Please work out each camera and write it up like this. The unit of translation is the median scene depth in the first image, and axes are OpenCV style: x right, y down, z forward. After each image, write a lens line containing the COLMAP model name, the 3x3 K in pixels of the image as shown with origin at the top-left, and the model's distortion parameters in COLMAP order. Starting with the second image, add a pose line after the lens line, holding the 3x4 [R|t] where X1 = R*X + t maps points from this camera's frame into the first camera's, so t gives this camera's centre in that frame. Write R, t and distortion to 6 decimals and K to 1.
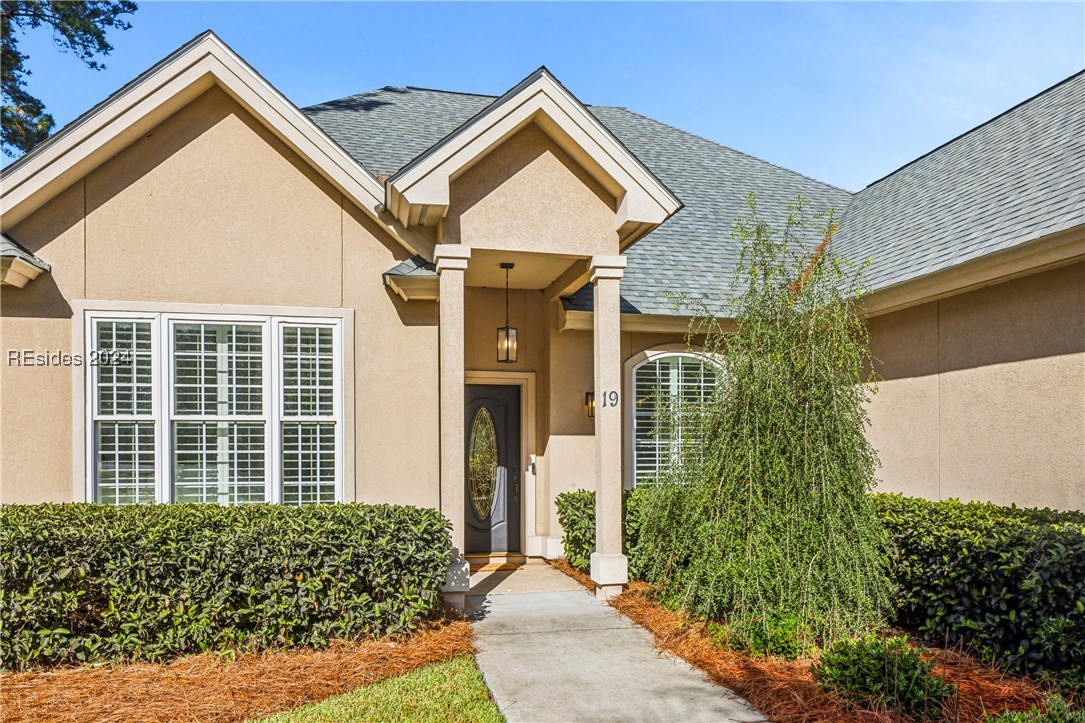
lens RADIAL K [[748.7, 0, 523.2], [0, 748.7, 458.5], [0, 0, 1]] dist [-0.009949, 0.000038]
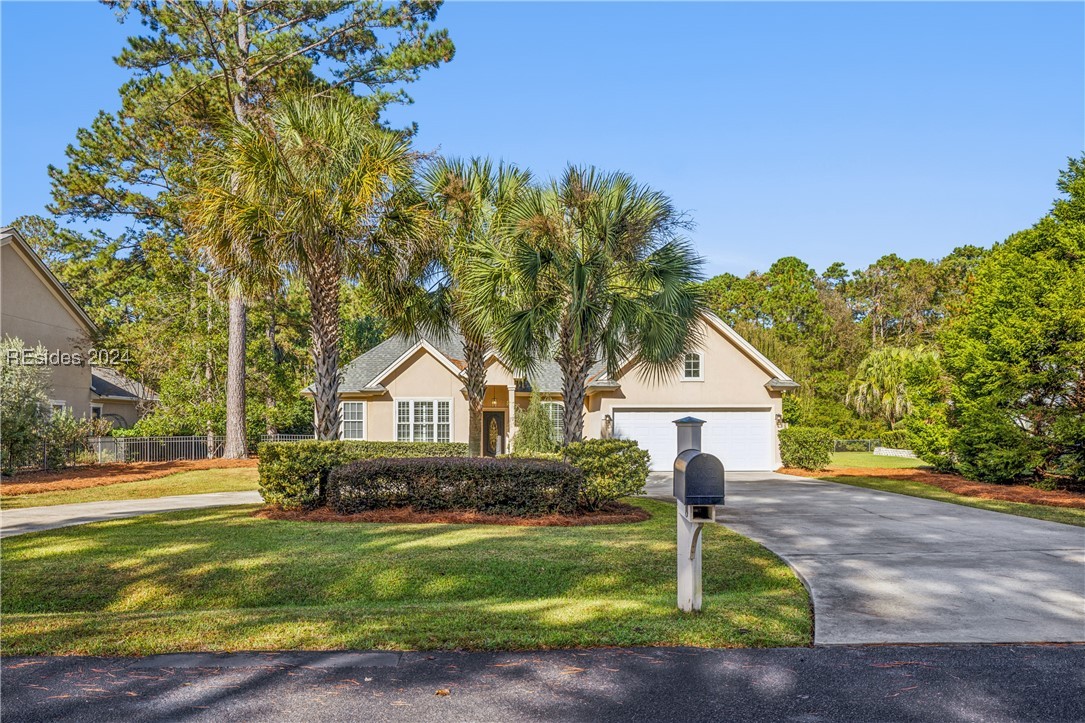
lens RADIAL K [[748.7, 0, 523.2], [0, 748.7, 458.5], [0, 0, 1]] dist [-0.009949, 0.000038]
pose [[0.977746, 0.011849, -0.209458, 1.079461], [-0.004825, 0.999410, 0.034012, 0.000876], [0.209737, -0.032245, 0.977226, -3.158508]]
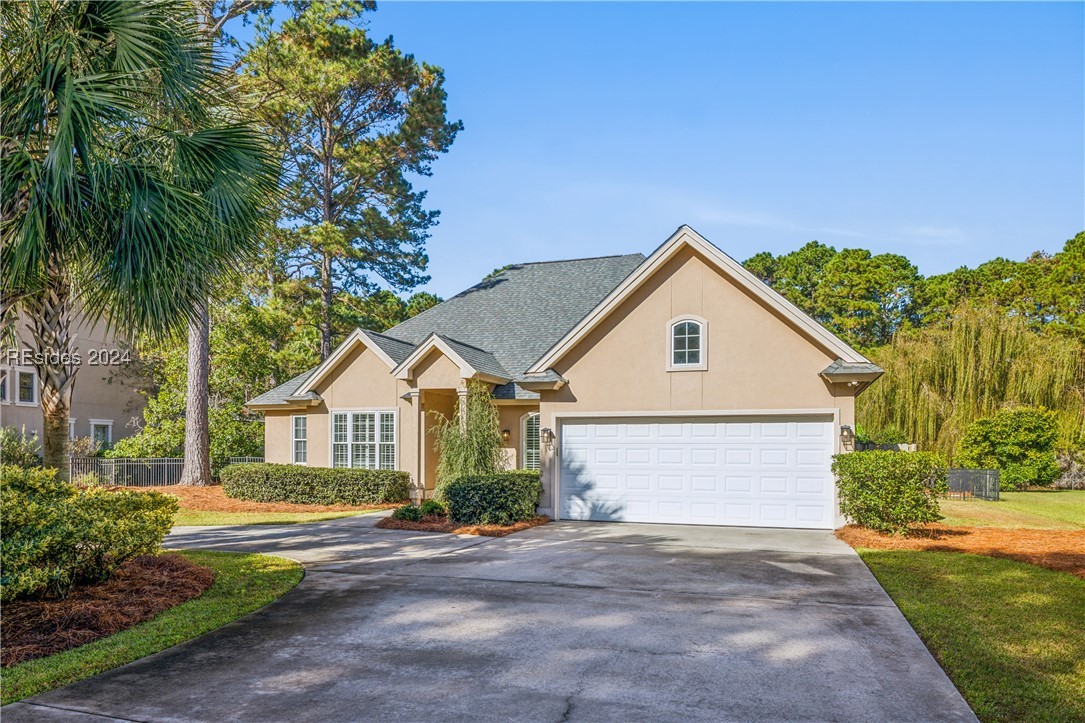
lens RADIAL K [[748.7, 0, 523.2], [0, 748.7, 458.5], [0, 0, 1]] dist [-0.009949, 0.000038]
pose [[0.843683, 0.013414, -0.536674, 1.911632], [-0.014084, 0.999897, 0.002852, -0.005481], [0.536657, 0.005152, 0.843785, -1.358081]]
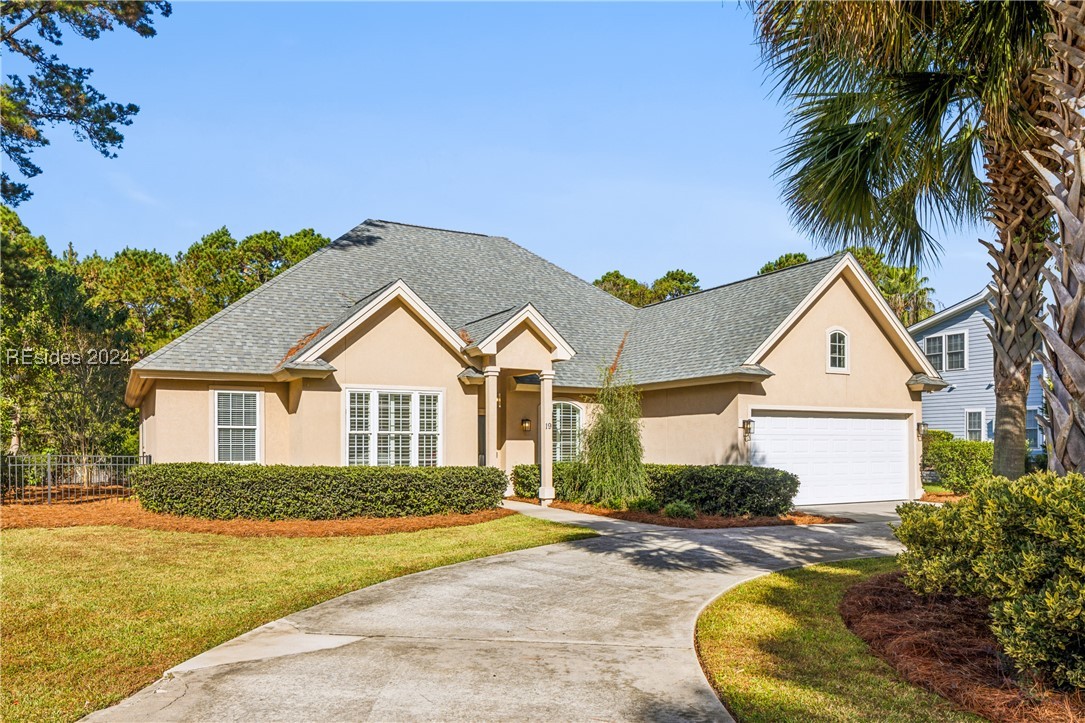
lens RADIAL K [[778.6, 0, 520.5], [0, 778.6, 451.2], [0, 0, 1]] dist [-0.003759, -0.001405]
pose [[0.962343, 0.001377, 0.271834, -0.702548], [-0.000886, 0.999998, -0.001931, 0.011830], [-0.271836, 0.001617, 0.962342, -1.541646]]
